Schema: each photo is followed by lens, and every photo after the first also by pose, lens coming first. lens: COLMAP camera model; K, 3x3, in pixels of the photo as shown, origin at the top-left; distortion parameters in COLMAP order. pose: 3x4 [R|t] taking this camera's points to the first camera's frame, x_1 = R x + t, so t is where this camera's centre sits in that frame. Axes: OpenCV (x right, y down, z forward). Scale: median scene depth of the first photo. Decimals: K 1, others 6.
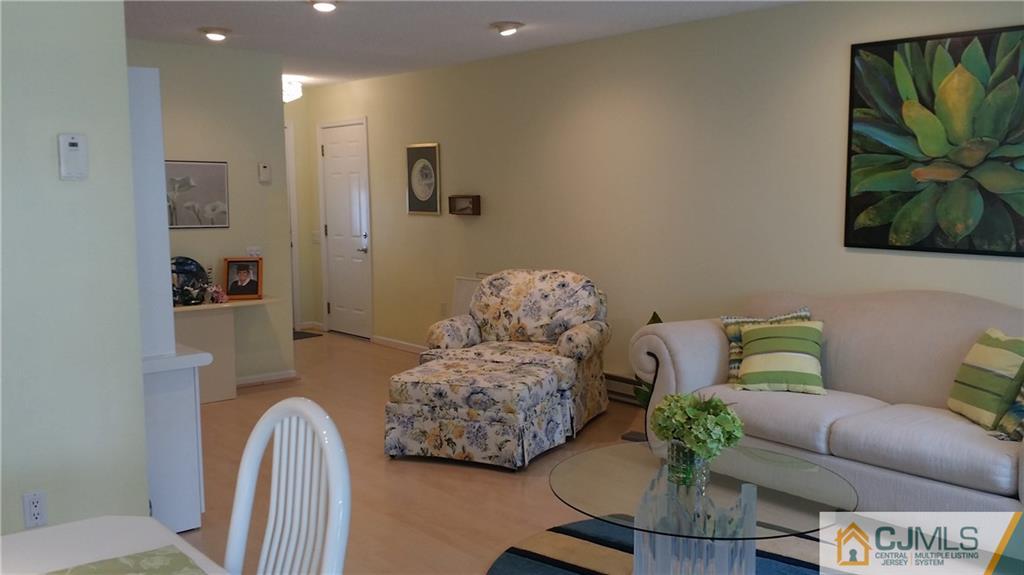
lens RADIAL K [[937.9, 0, 516.2], [0, 937.9, 283.1], [0, 0, 1]] dist [0.152969, -0.353884]
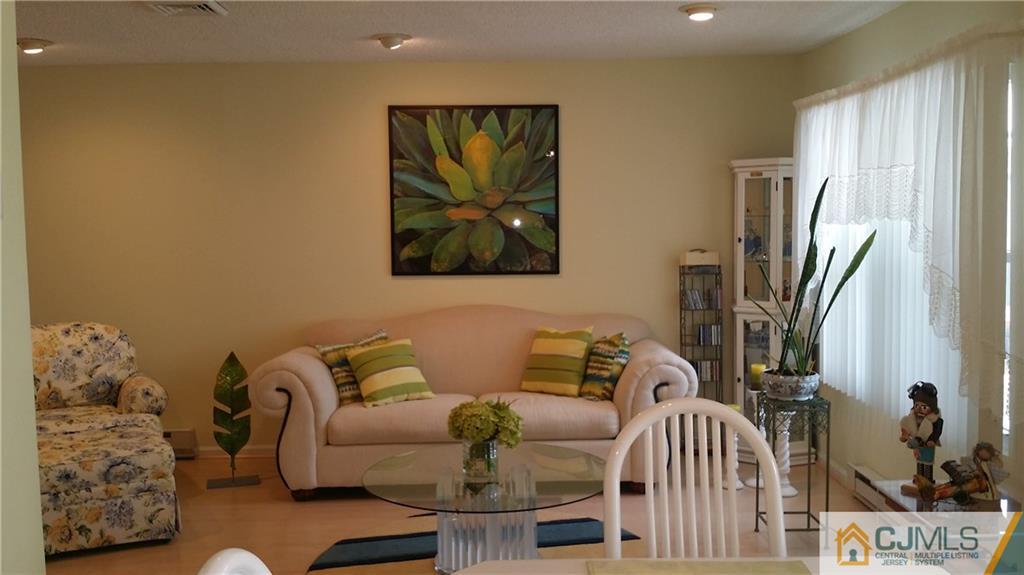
lens RADIAL K [[937.9, 0, 516.2], [0, 937.9, 283.1], [0, 0, 1]] dist [0.152969, -0.353884]
pose [[0.634242, -0.060062, 0.770798, -0.475917], [0.092581, 0.995704, 0.001408, -0.016950], [-0.767571, 0.070468, 0.637078, 0.145129]]
